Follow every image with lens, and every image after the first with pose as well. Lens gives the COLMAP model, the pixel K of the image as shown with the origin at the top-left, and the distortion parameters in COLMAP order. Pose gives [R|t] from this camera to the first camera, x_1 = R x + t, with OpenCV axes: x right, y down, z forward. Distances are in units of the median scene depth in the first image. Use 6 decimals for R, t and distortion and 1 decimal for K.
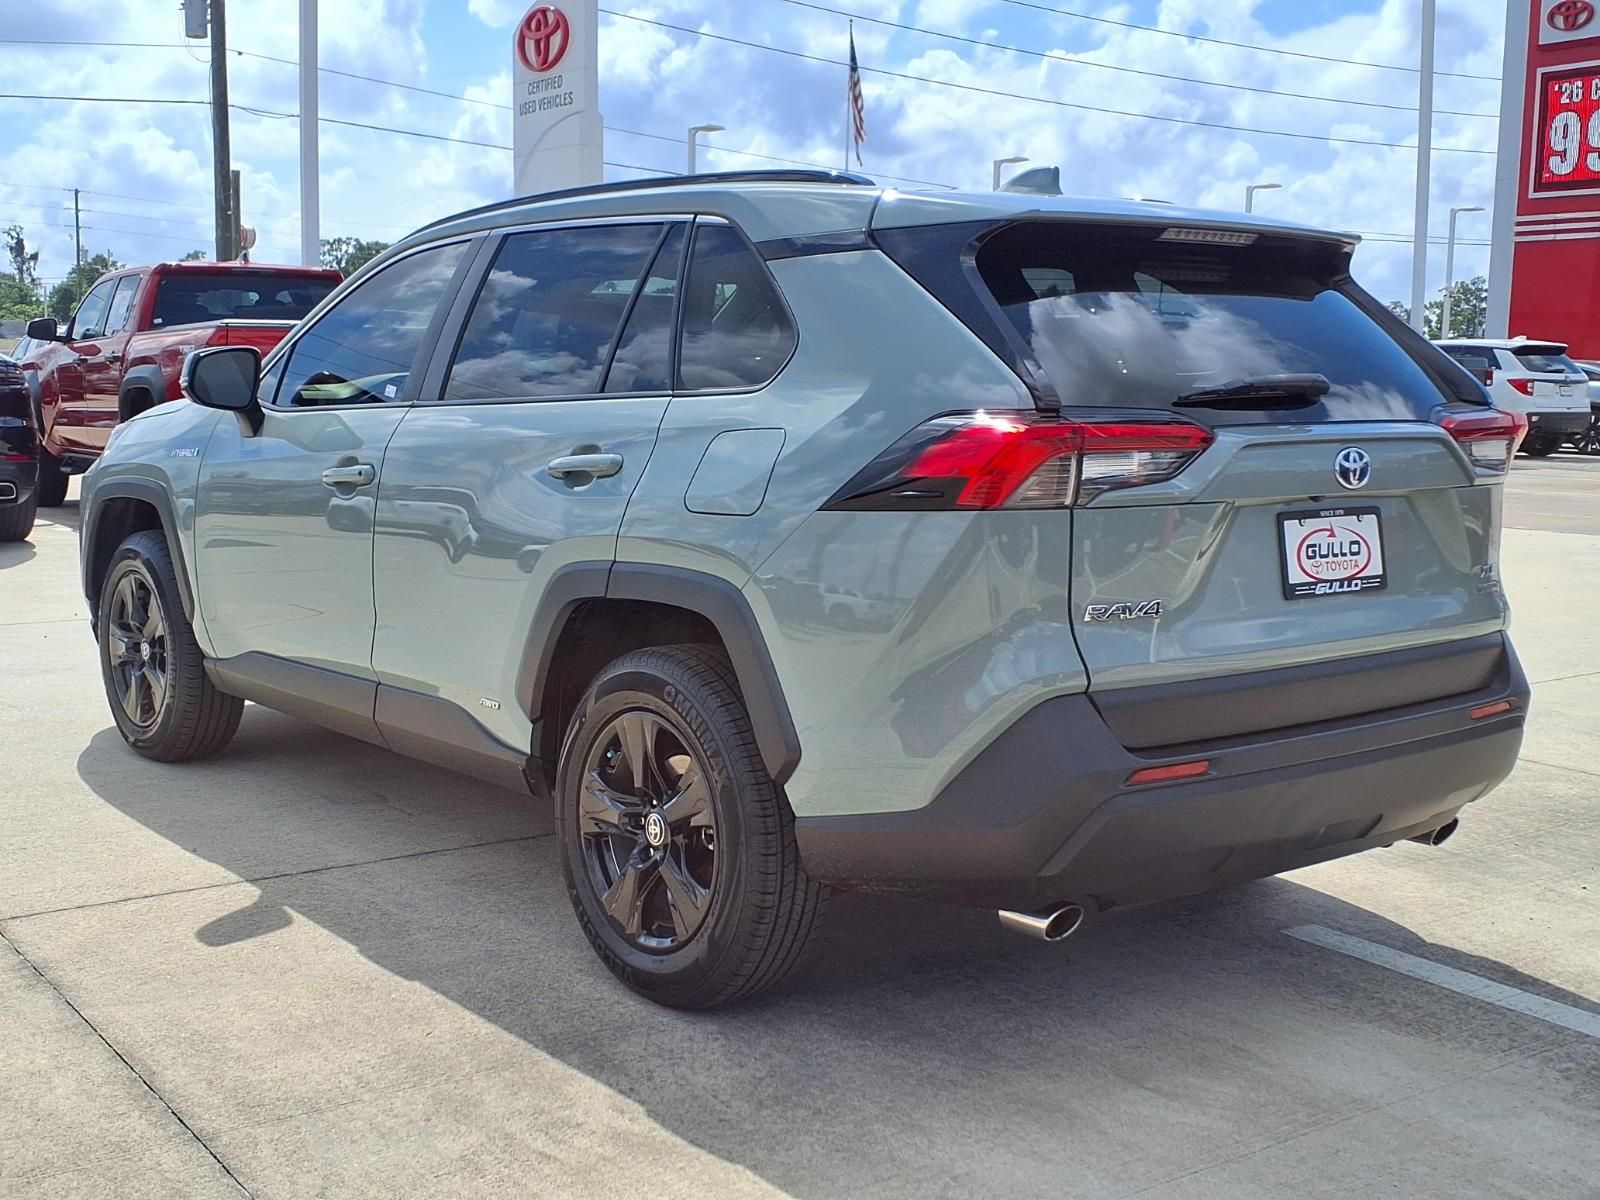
lens RADIAL K [[1832.3, 0, 777.2], [0, 1832.3, 600.6], [0, 0, 1]] dist [0.234634, -0.683322]
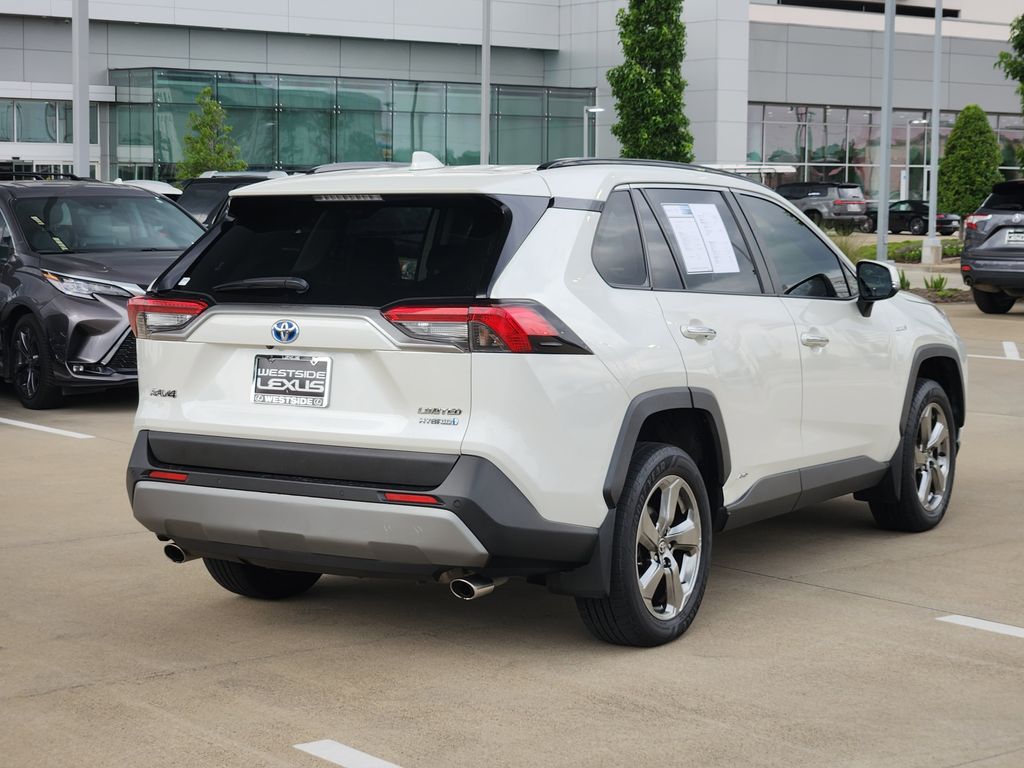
lens RADIAL K [[1730.7, 0, 512.0], [0, 1730.7, 384.0], [0, 0, 1]] dist [0.013447, 0.162592]
pose [[0.341129, 0.065671, -0.937720, 1.855343], [-0.121359, 0.992285, 0.025343, -0.086907], [0.932150, 0.105156, 0.346467, 0.628863]]
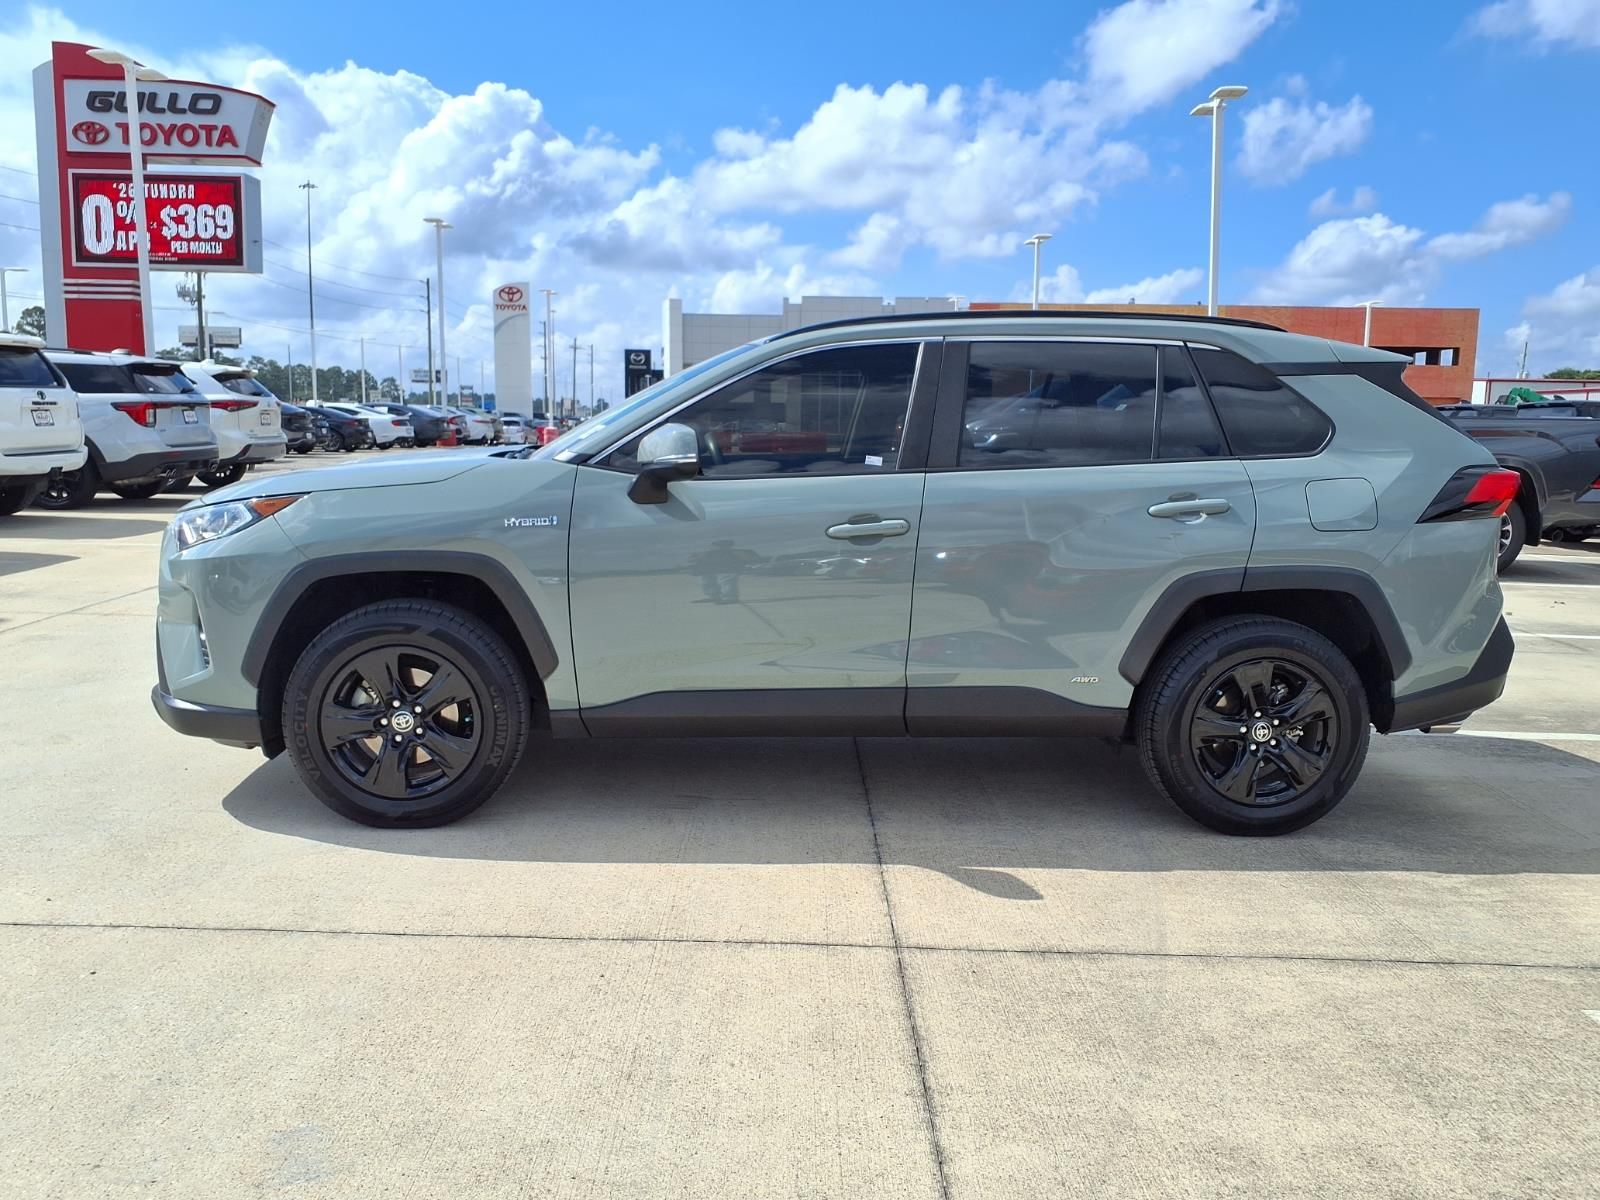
lens RADIAL K [[1259.7, 0, 800.0], [0, 1259.7, 600.0], [0, 0, 1]] dist [0.000065, -0.007647]
pose [[0.587660, -0.121429, 0.799945, -1.237400], [0.087982, 0.992402, 0.086010, -0.126065], [-0.804311, 0.019836, 0.593878, 0.709133]]
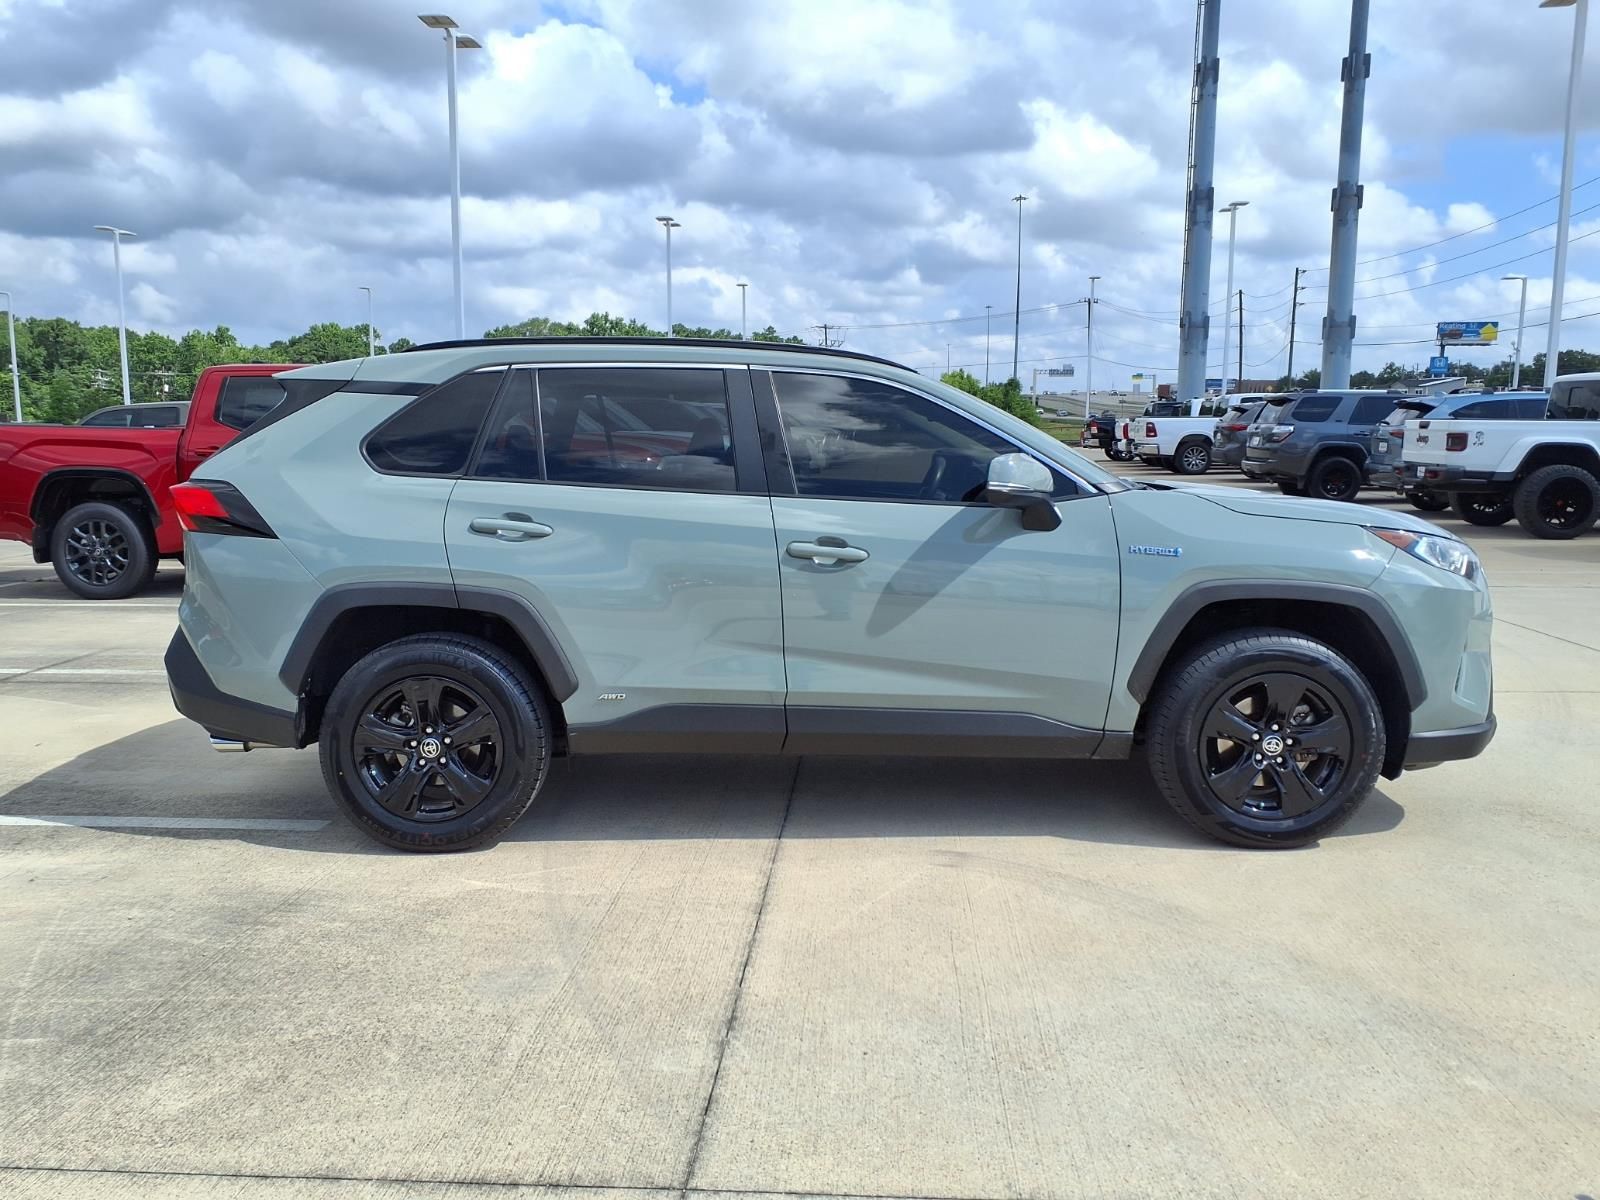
lens RADIAL K [[1259.7, 0, 800.0], [0, 1259.7, 600.0], [0, 0, 1]] dist [0.000065, -0.007647]
pose [[-0.624899, 0.092094, -0.775255, 1.006535], [-0.107604, 0.973381, 0.202364, -0.313663], [0.773254, 0.209878, -0.598355, 2.314063]]
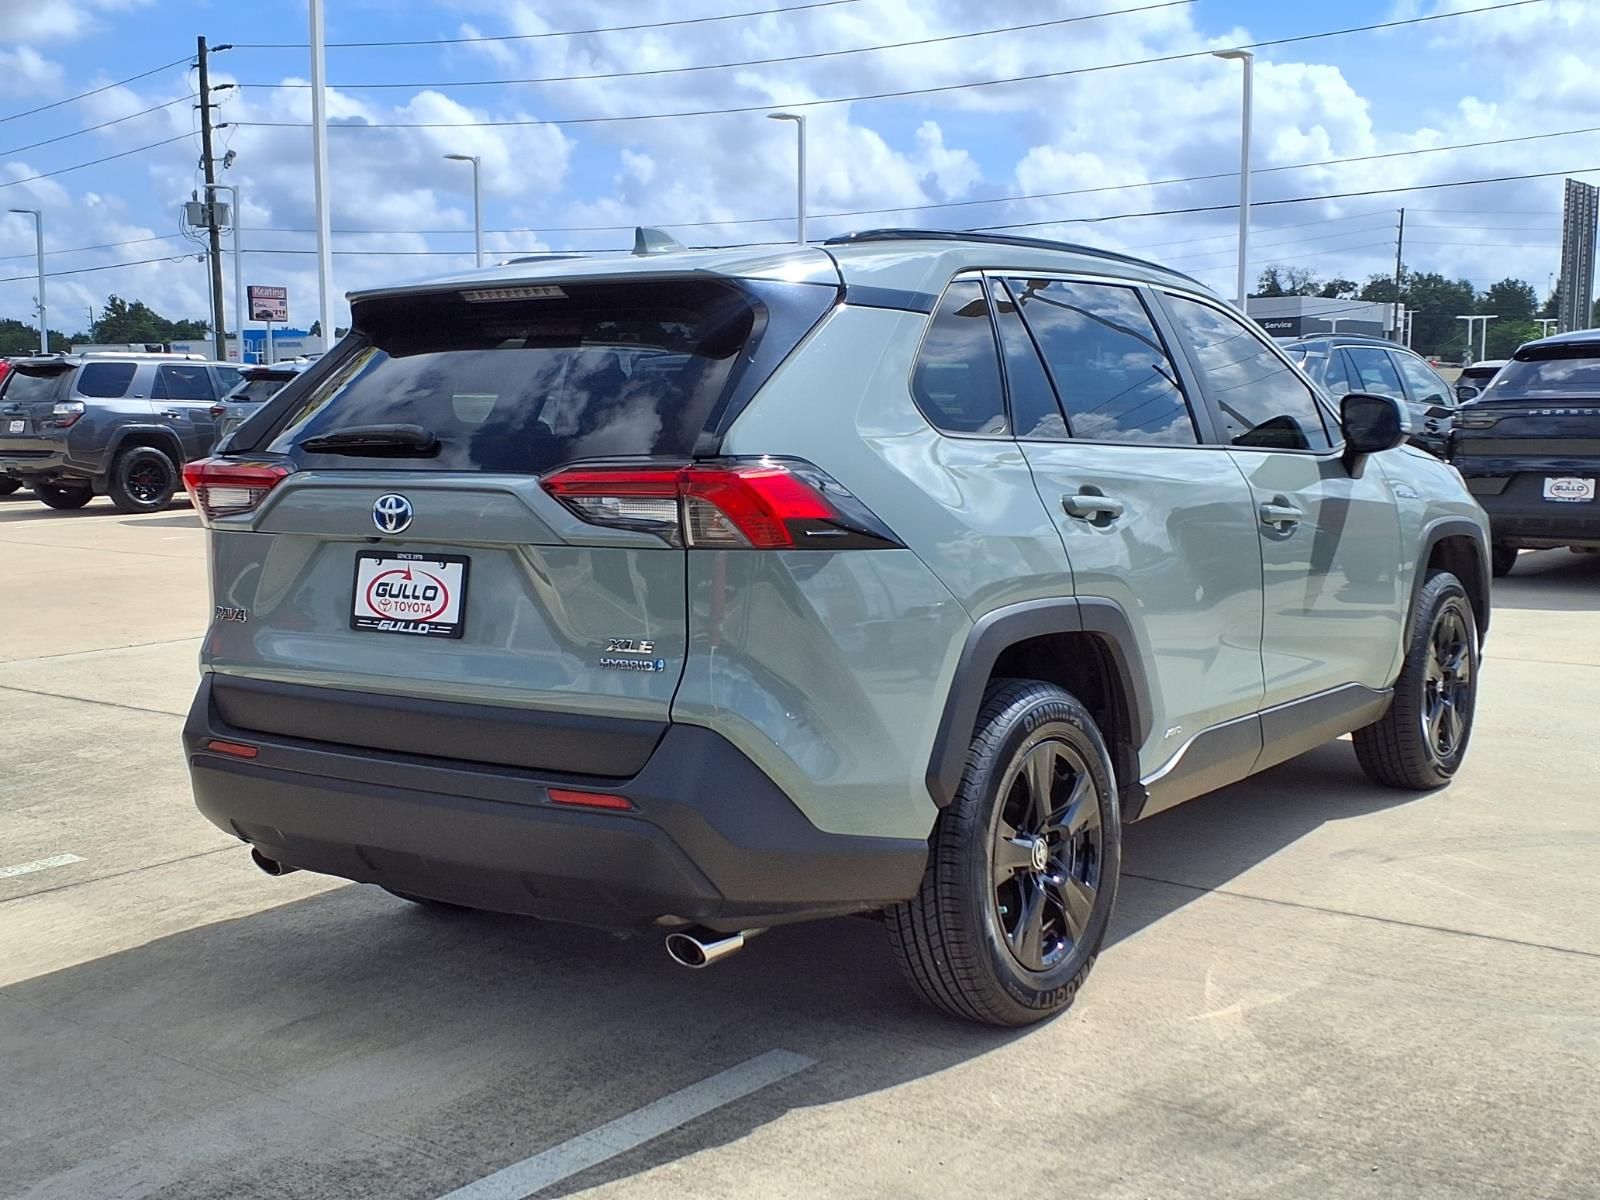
lens RADIAL K [[1832.3, 0, 777.2], [0, 1832.3, 600.6], [0, 0, 1]] dist [0.234634, -0.683322]
pose [[0.259344, 0.083836, -0.962139, 1.341779], [-0.105106, 0.992758, 0.058172, -0.103645], [0.960049, 0.086040, 0.266277, 0.914092]]
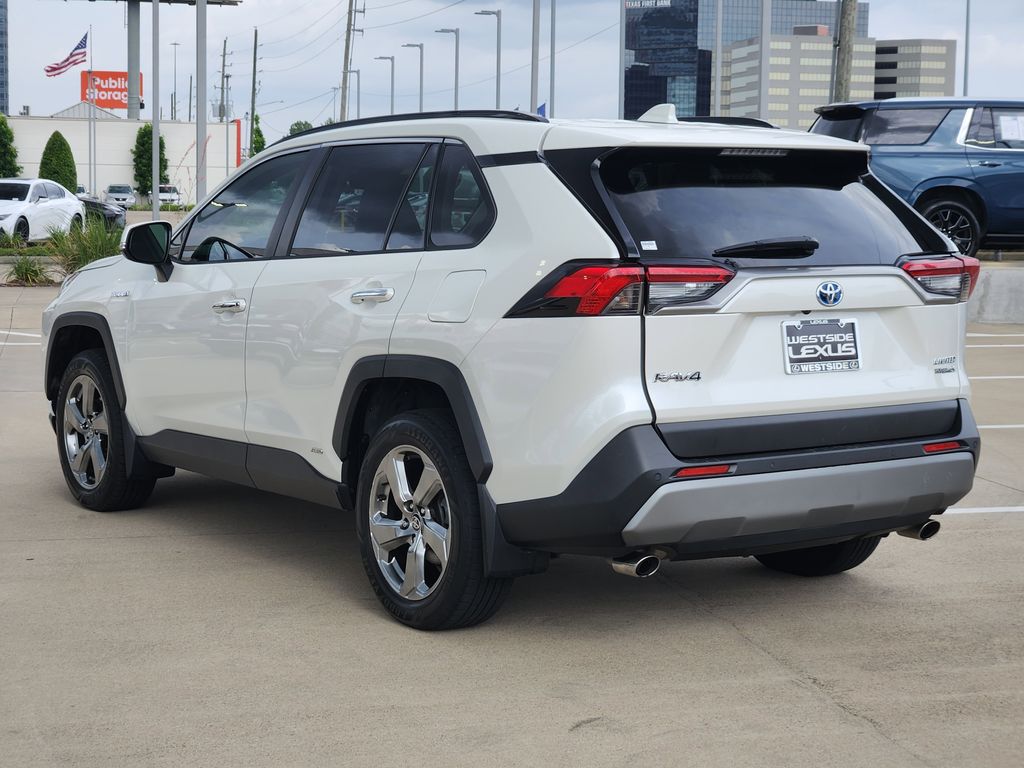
lens RADIAL K [[1730.7, 0, 512.0], [0, 1730.7, 384.0], [0, 0, 1]] dist [0.013447, 0.162592]
pose [[0.997535, -0.000293, -0.070168, 0.133165], [-0.002124, 0.999407, -0.034371, 0.060234], [0.070136, 0.034436, 0.996943, -0.530115]]
